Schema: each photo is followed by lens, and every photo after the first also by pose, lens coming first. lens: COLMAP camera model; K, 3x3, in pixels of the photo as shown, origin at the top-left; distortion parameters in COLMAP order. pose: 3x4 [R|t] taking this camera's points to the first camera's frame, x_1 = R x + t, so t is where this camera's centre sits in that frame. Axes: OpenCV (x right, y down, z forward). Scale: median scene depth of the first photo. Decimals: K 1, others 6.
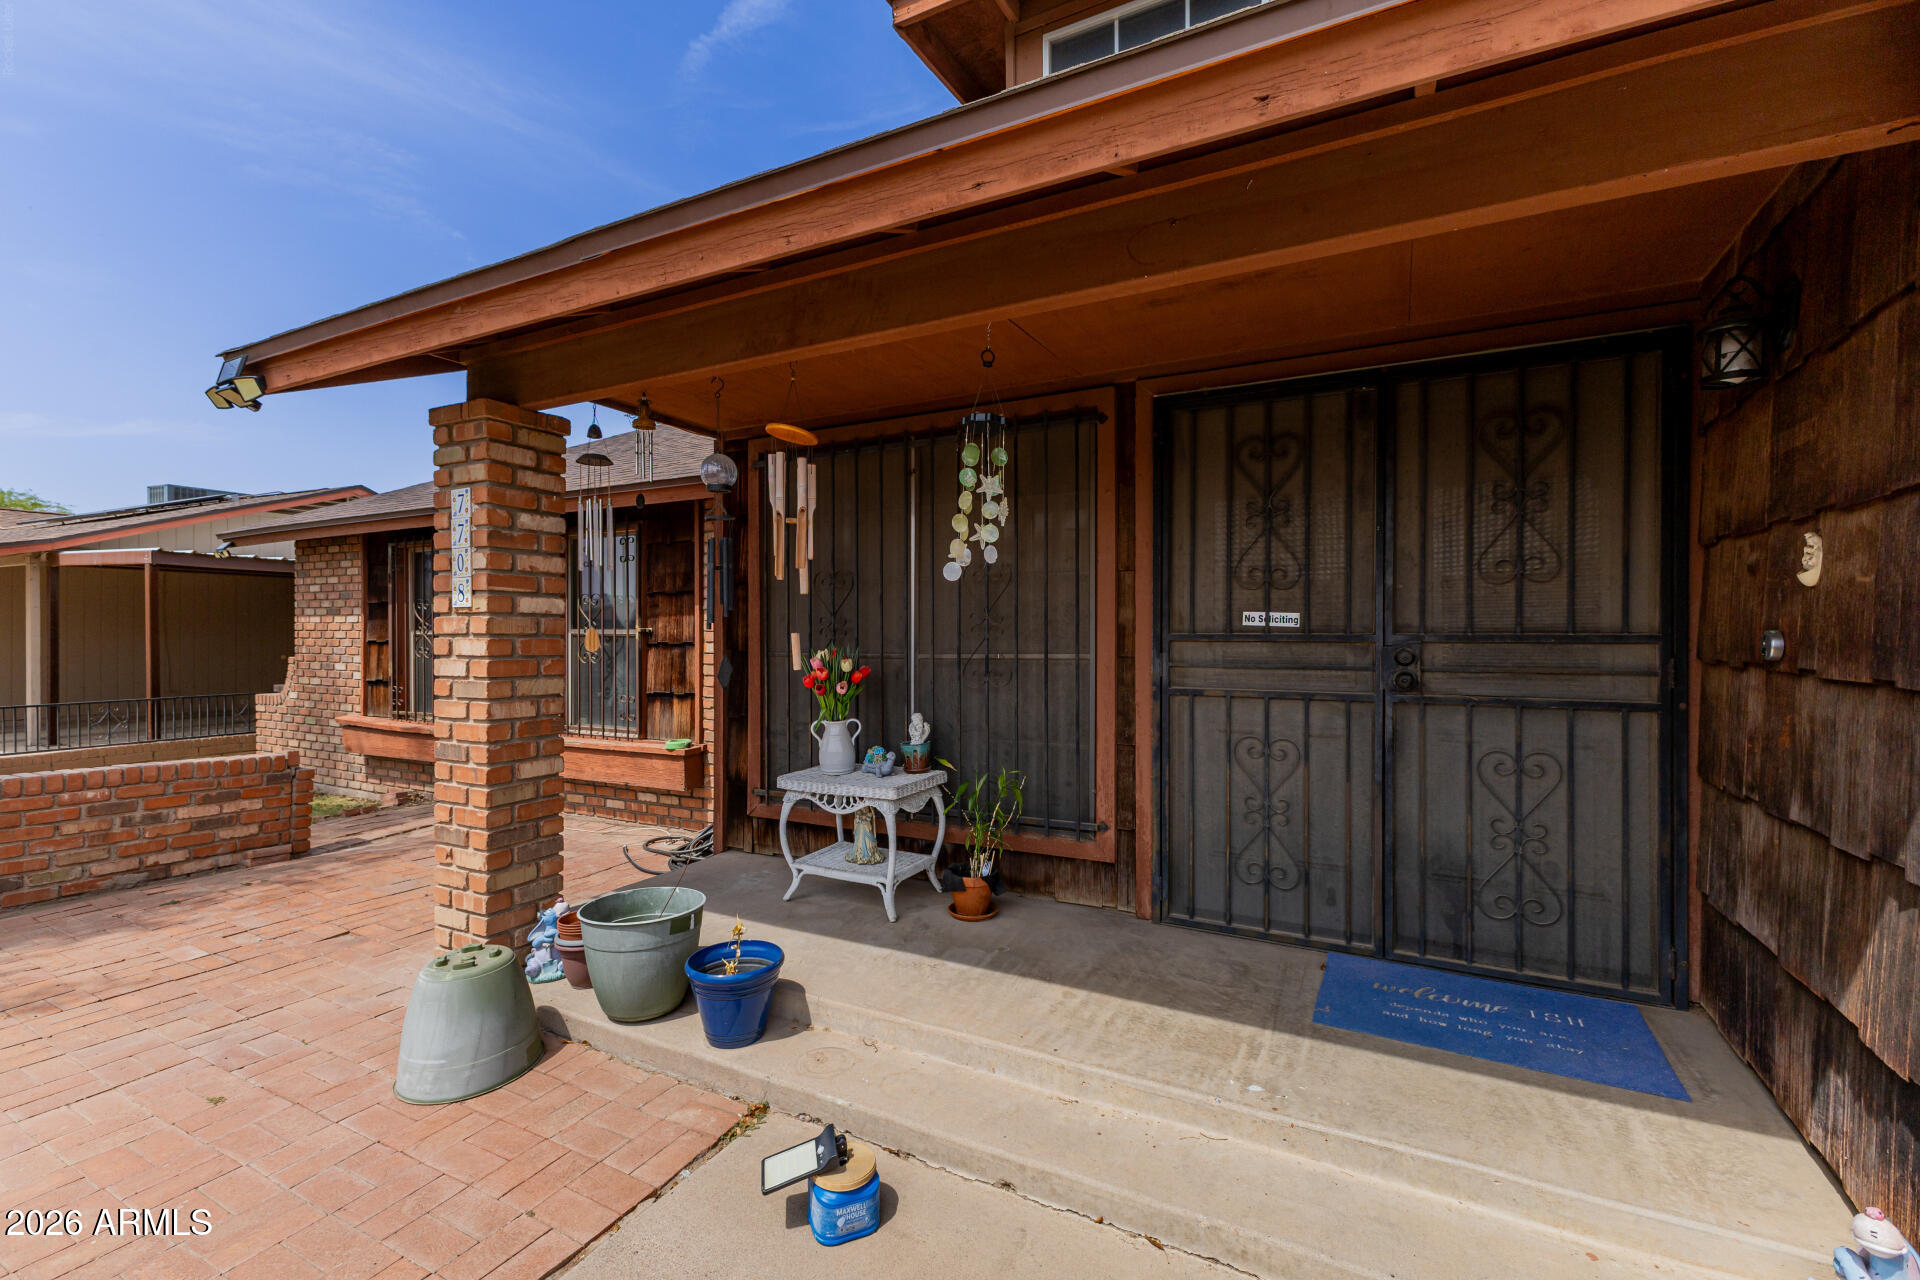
lens RADIAL K [[846.1, 0, 945.5], [0, 846.1, 643.8], [0, 0, 1]] dist [0.011166, -0.003183]
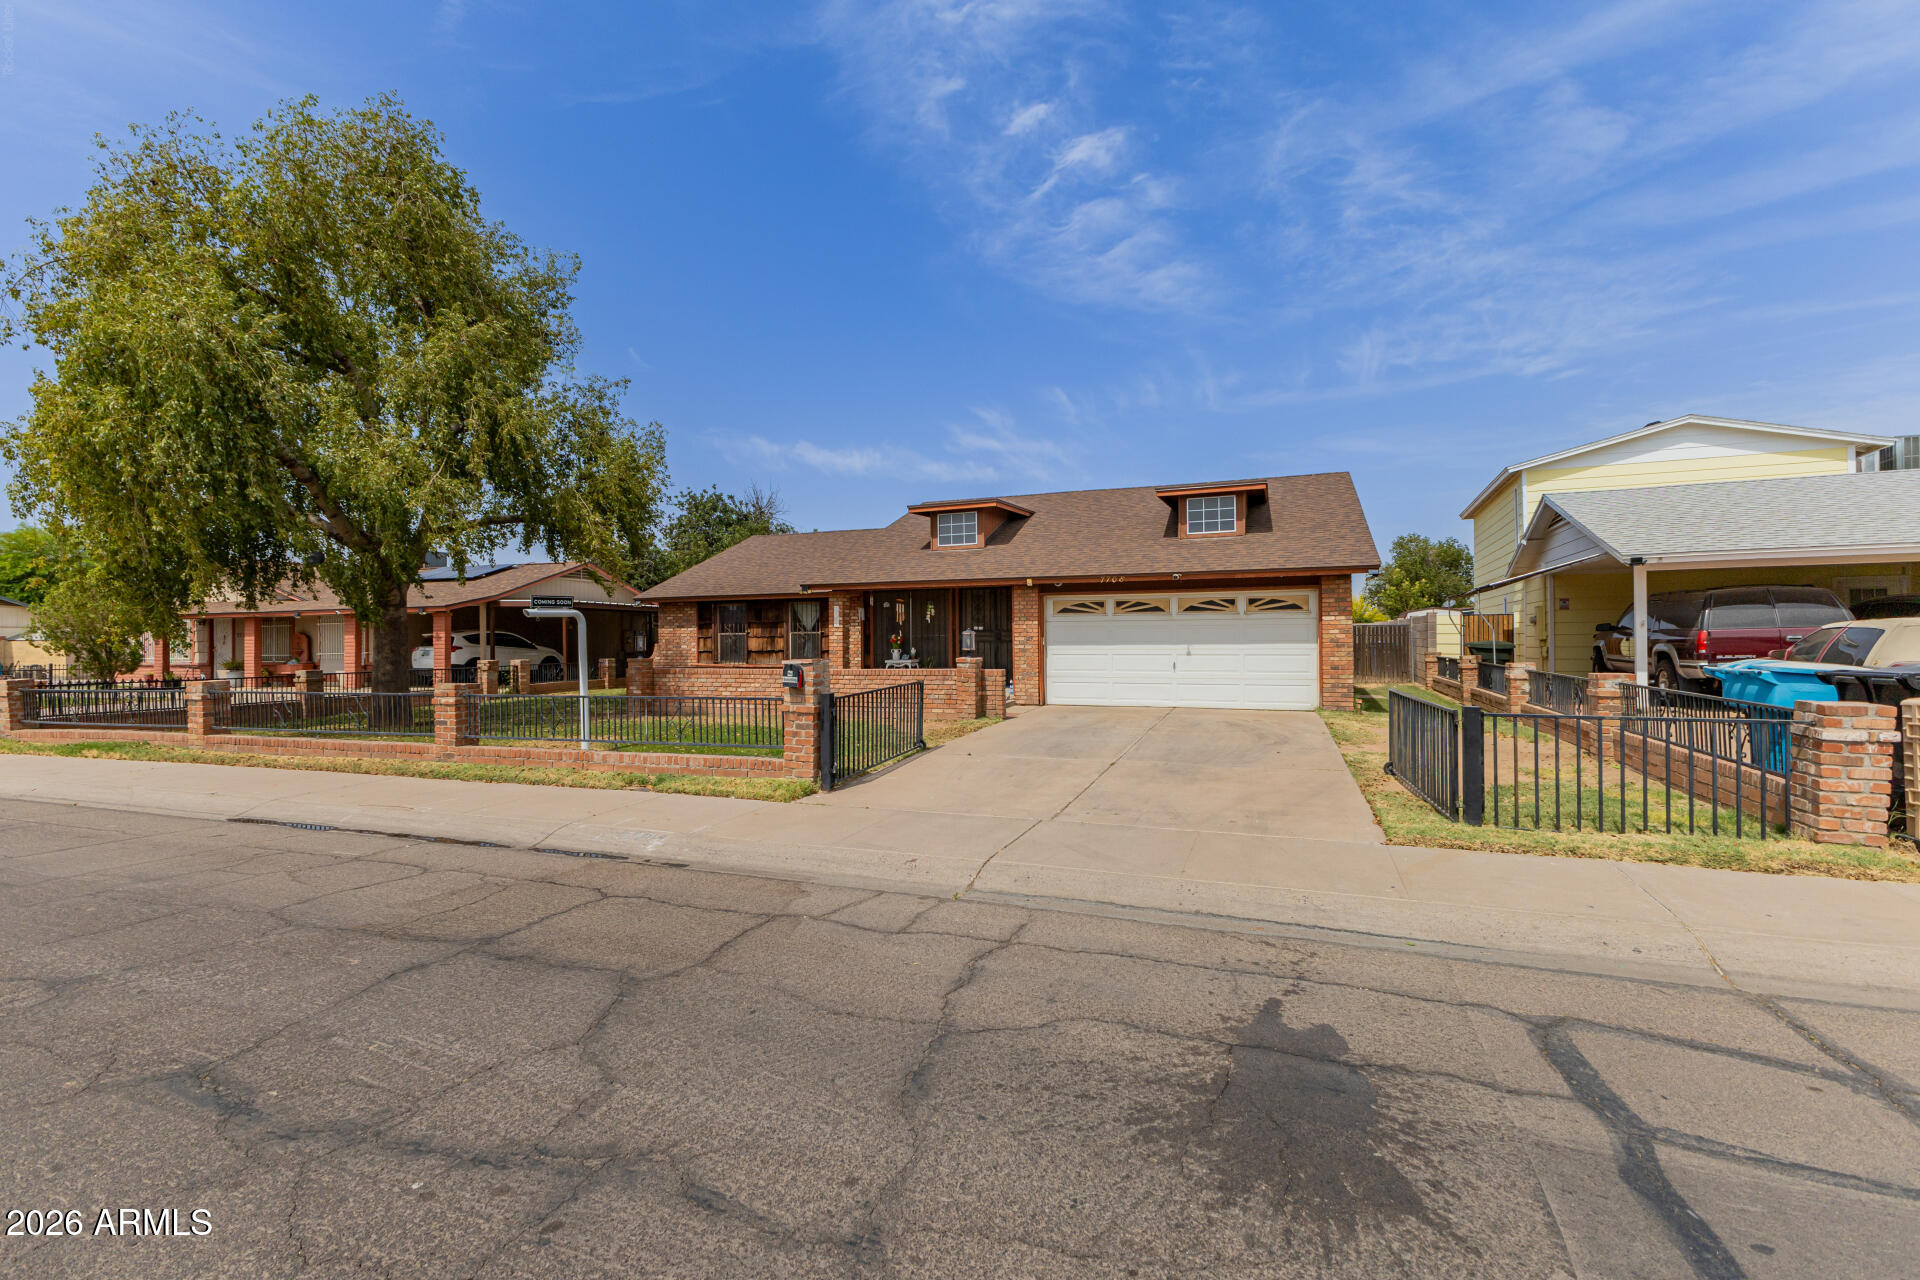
lens RADIAL K [[846.1, 0, 953.0], [0, 846.1, 633.4], [0, 0, 1]] dist [0.011166, -0.003183]
pose [[0.990869, -0.006687, 0.134659, -0.303908], [0.009421, 0.999762, -0.019677, 0.063834], [-0.134495, 0.020766, 0.990697, -2.497612]]
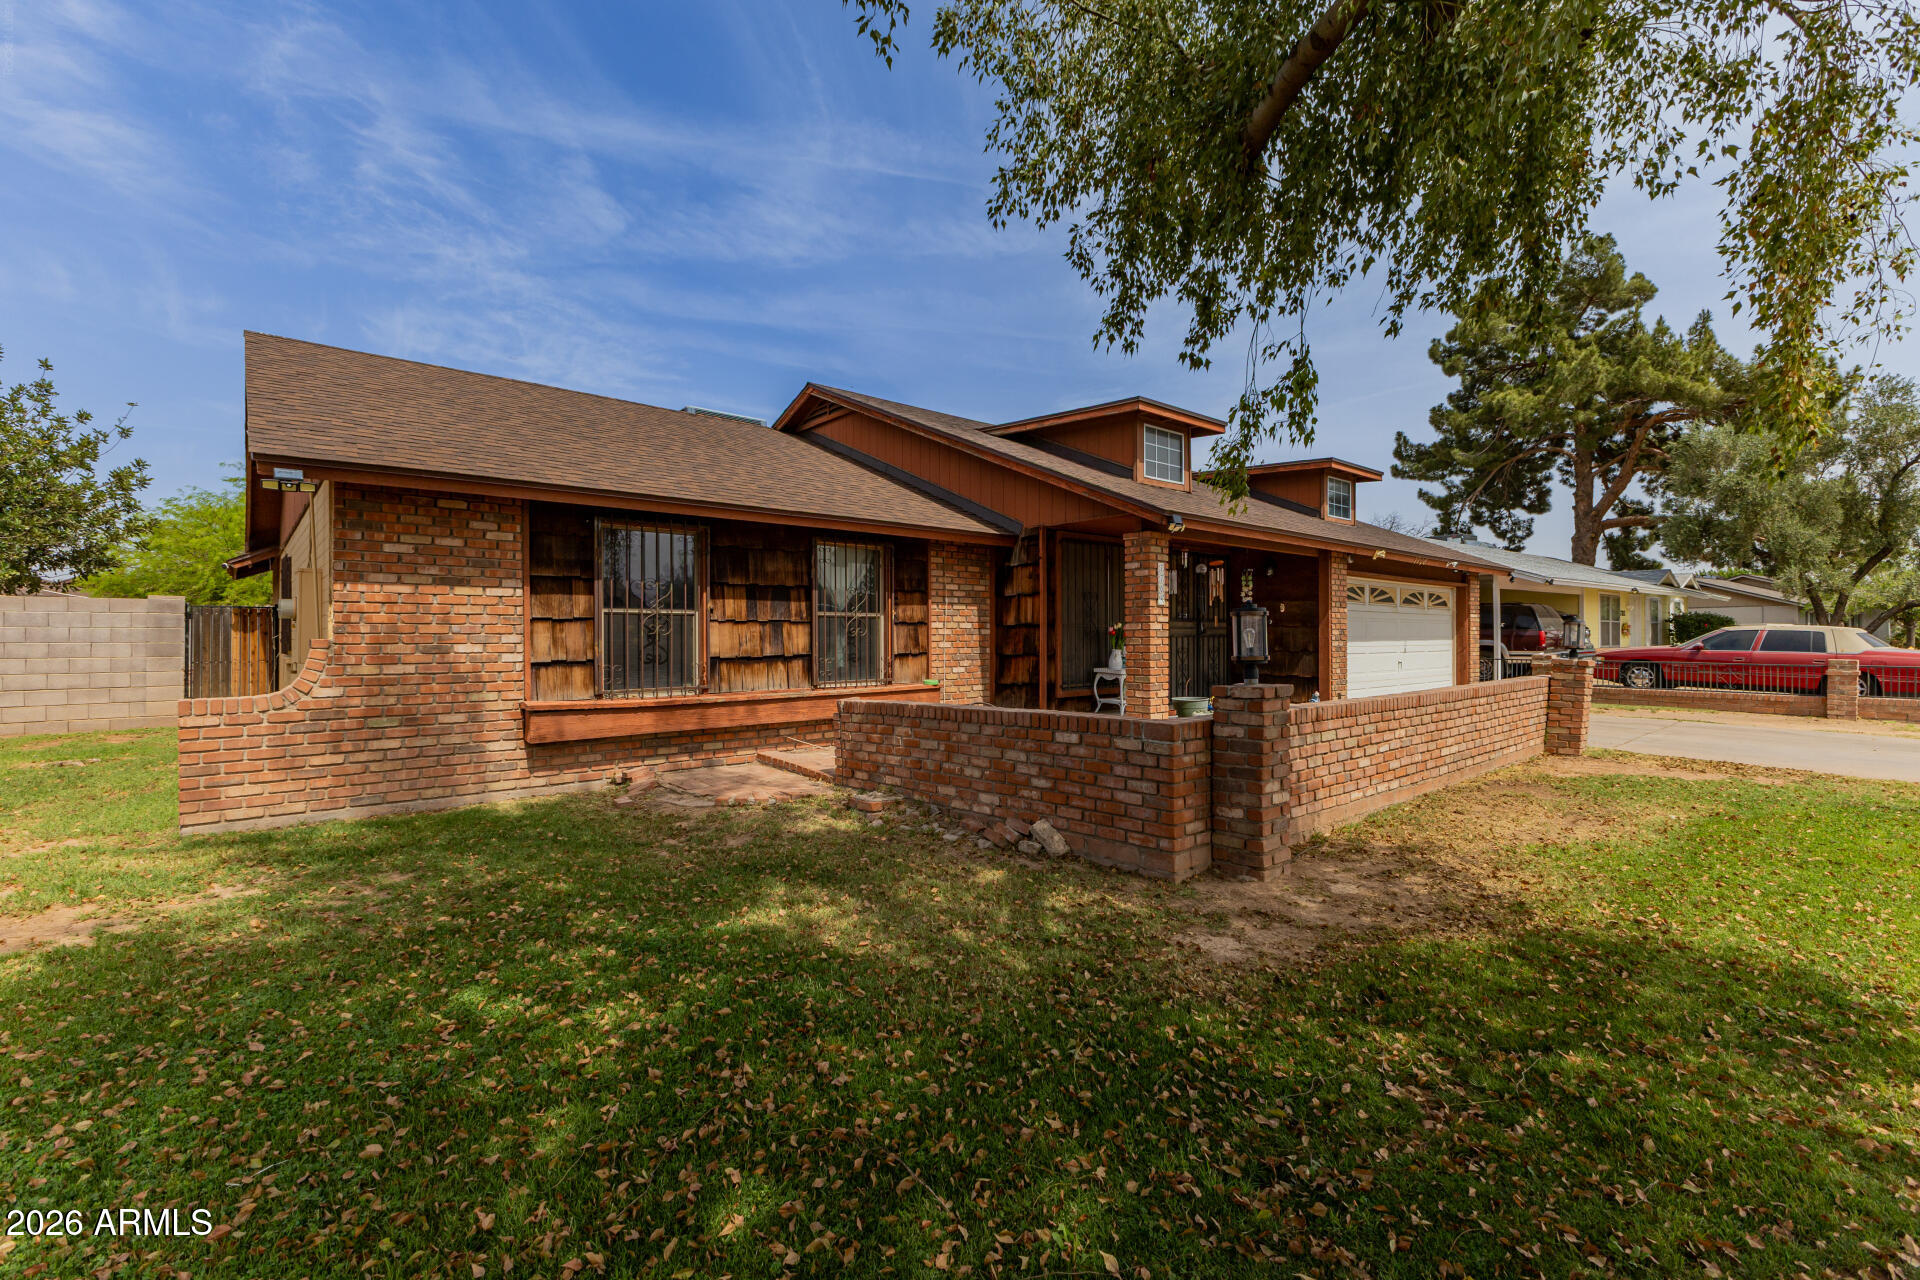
lens RADIAL K [[820.7, 0, 978.4], [0, 820.7, 632.1], [0, 0, 1]] dist [-0.007900, -0.002420]
pose [[0.319269, 0.001807, 0.947662, -1.787689], [0.012534, 0.999903, -0.006129, 0.030246], [-0.947581, 0.013835, 0.319216, 0.381955]]
